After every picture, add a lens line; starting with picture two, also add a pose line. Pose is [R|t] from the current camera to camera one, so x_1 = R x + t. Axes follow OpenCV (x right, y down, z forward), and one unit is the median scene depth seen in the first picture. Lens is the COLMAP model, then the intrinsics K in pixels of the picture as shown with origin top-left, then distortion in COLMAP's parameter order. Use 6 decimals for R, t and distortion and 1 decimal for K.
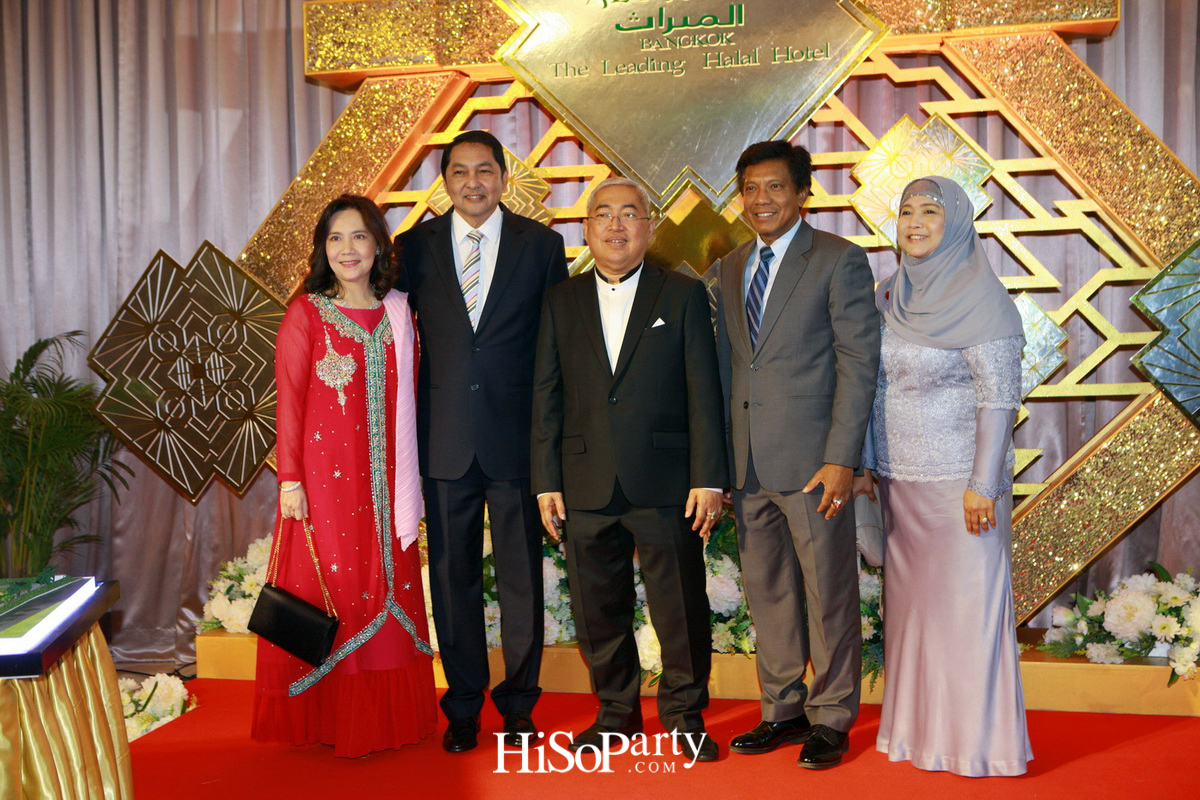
lens RADIAL K [[1468.9, 0, 601.2], [0, 1468.9, 404.1], [0, 0, 1]] dist [-0.025699, 0.087763]
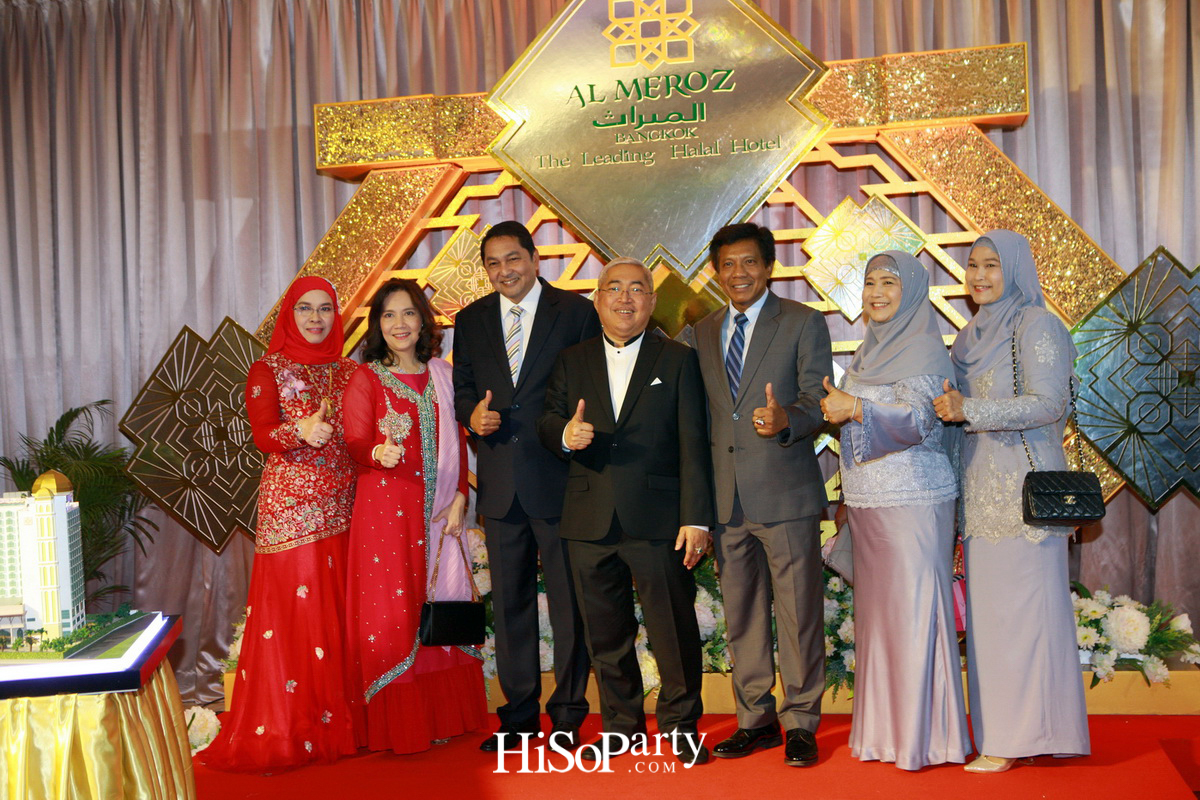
lens RADIAL K [[1419.4, 0, 603.0], [0, 1419.4, 402.2], [0, 0, 1]] dist [-0.028366, 0.070576]
pose [[0.999131, -0.020844, 0.036084, -0.025329], [0.022389, 0.998827, -0.042936, 0.006404], [-0.035146, 0.043706, 0.998426, -0.086150]]
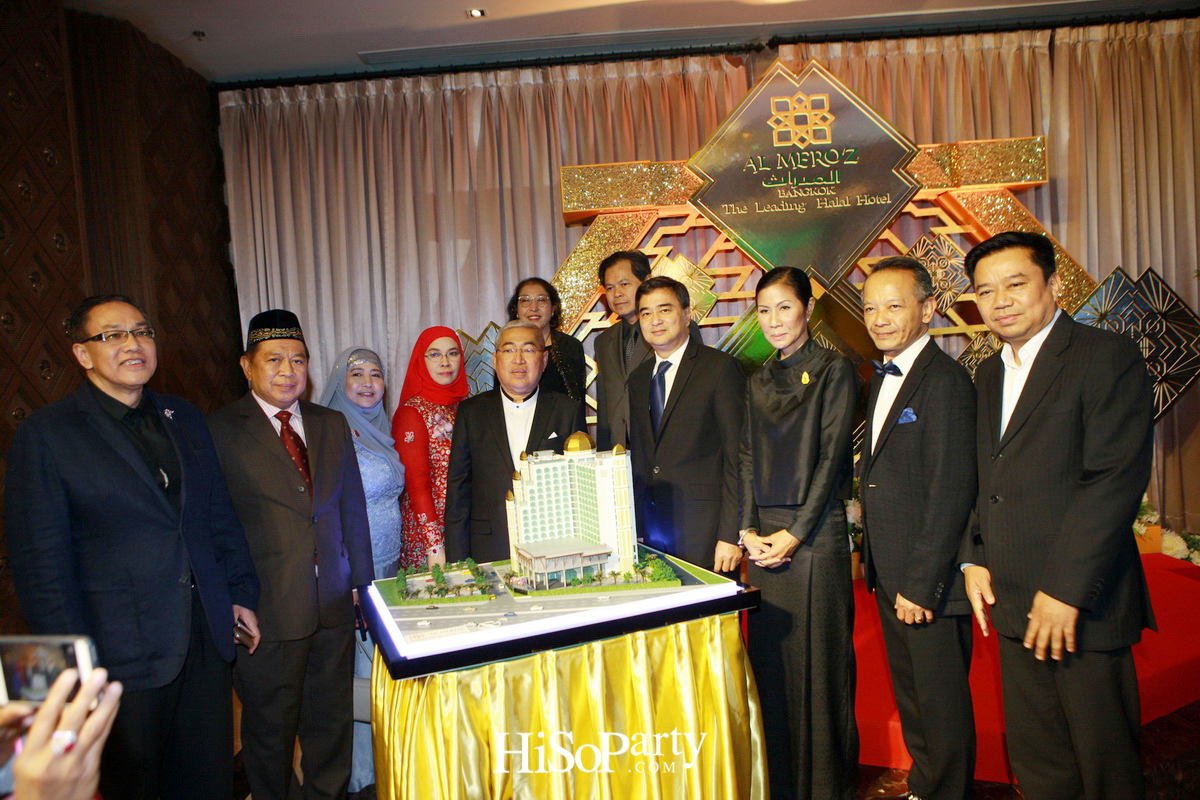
lens RADIAL K [[830.6, 0, 598.1], [0, 830.6, 411.9], [0, 0, 1]] dist [-0.104777, 0.076231]
pose [[0.969781, -0.062019, 0.235965, -0.387051], [0.065078, 0.997867, -0.005190, -0.005301], [-0.235139, 0.020389, 0.971748, 0.137314]]
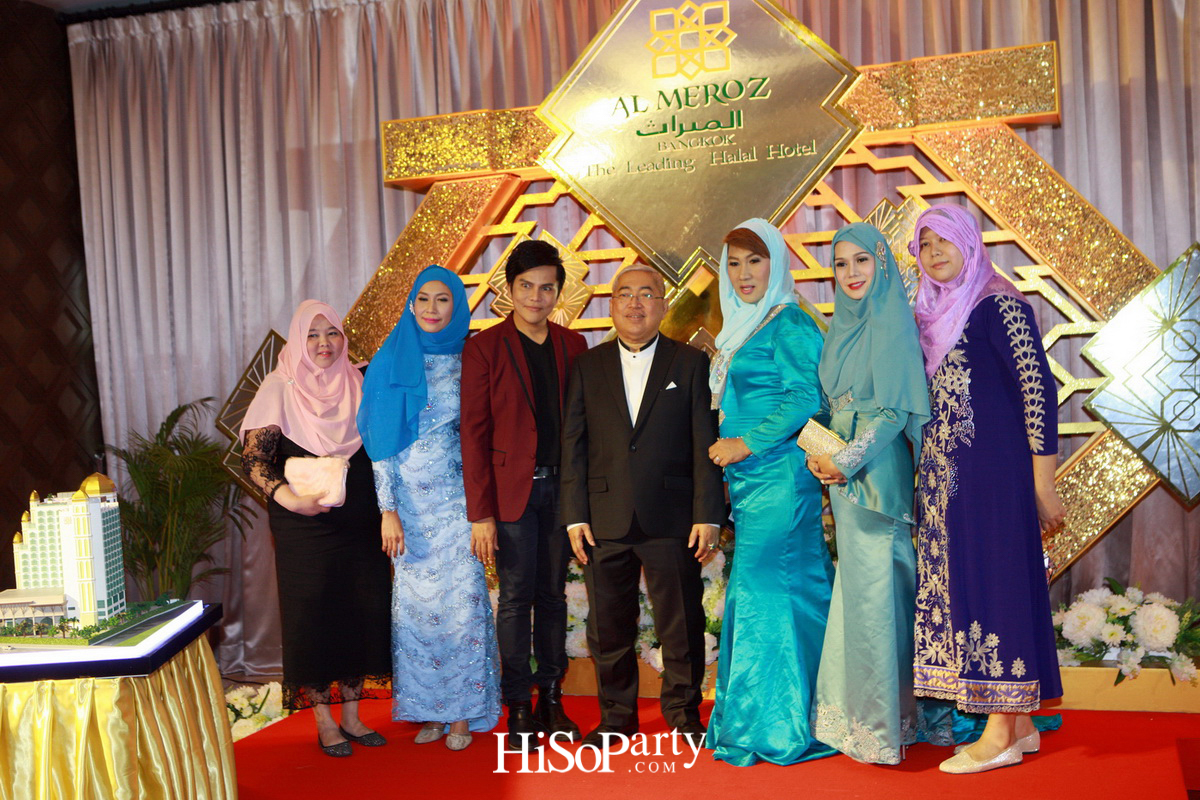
lens RADIAL K [[1380.1, 0, 598.9], [0, 1380.1, 401.0], [0, 0, 1]] dist [-0.025039, 0.024781]
pose [[0.995159, -0.025699, -0.094862, 0.075824], [0.023007, 0.999304, -0.029357, -0.007551], [0.095551, 0.027032, 0.995057, -0.103291]]
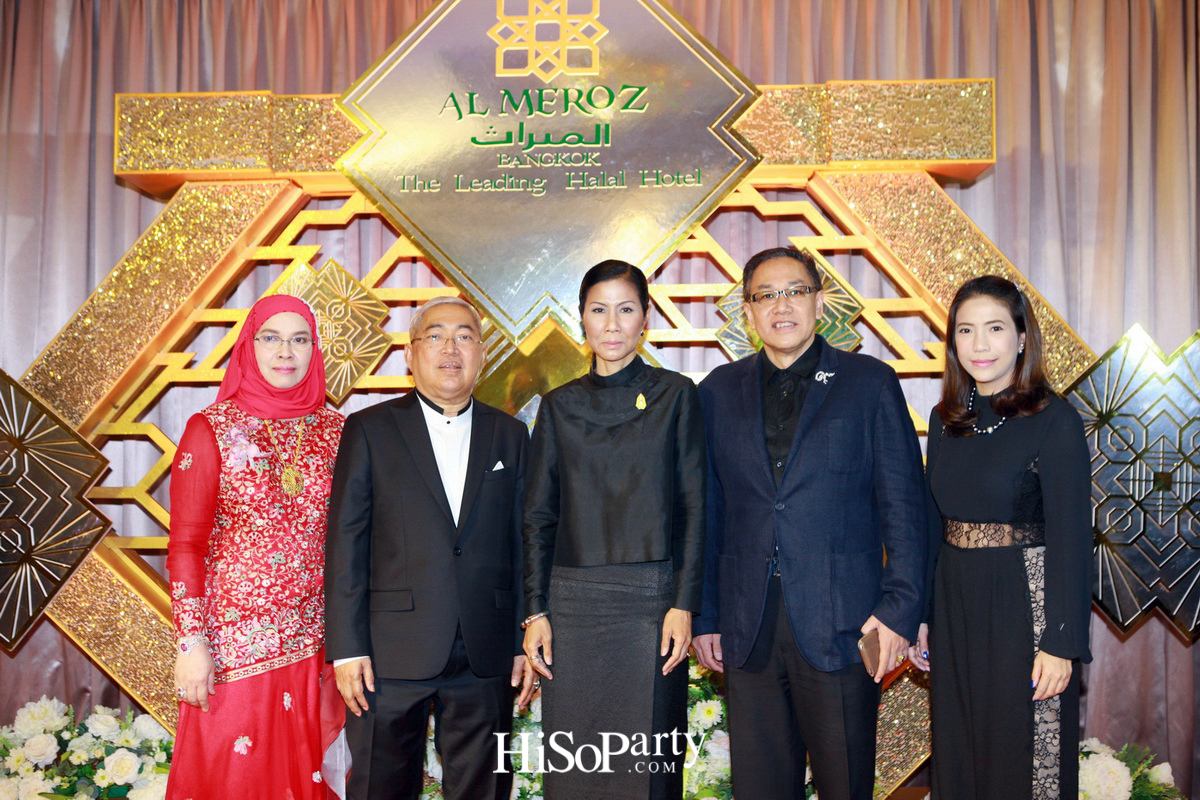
lens RADIAL K [[1259.5, 0, 603.8], [0, 1259.5, 405.9], [0, 0, 1]] dist [-0.056351, 0.099205]
pose [[0.979519, 0.026931, 0.199545, -0.058779], [-0.006735, 0.994843, -0.101206, -0.010030], [-0.201241, 0.097789, 0.974648, 0.215508]]
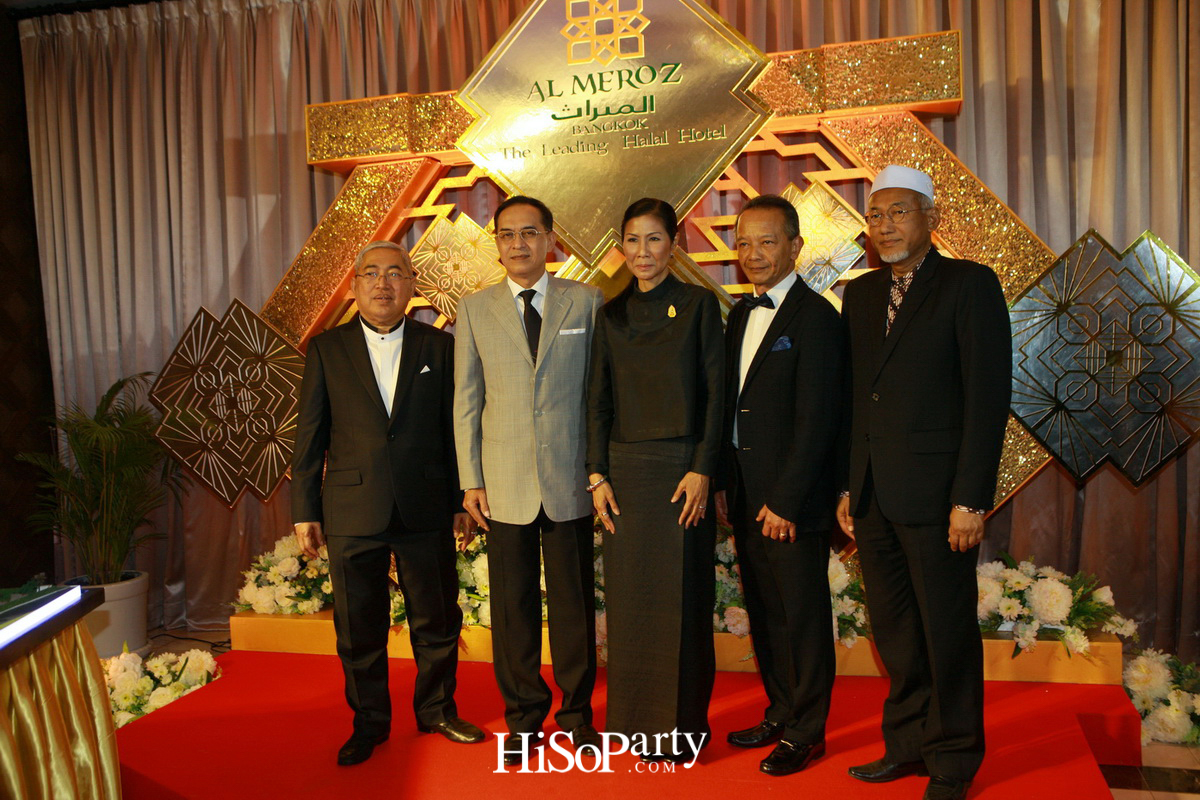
lens RADIAL K [[1070.8, 0, 598.8], [0, 1070.8, 406.8], [0, 0, 1]] dist [-0.077630, 0.103399]
pose [[0.999359, -0.016712, -0.031652, 0.069216], [0.016567, 0.999851, -0.004843, -0.010471], [0.031728, 0.004315, 0.999487, 0.110842]]
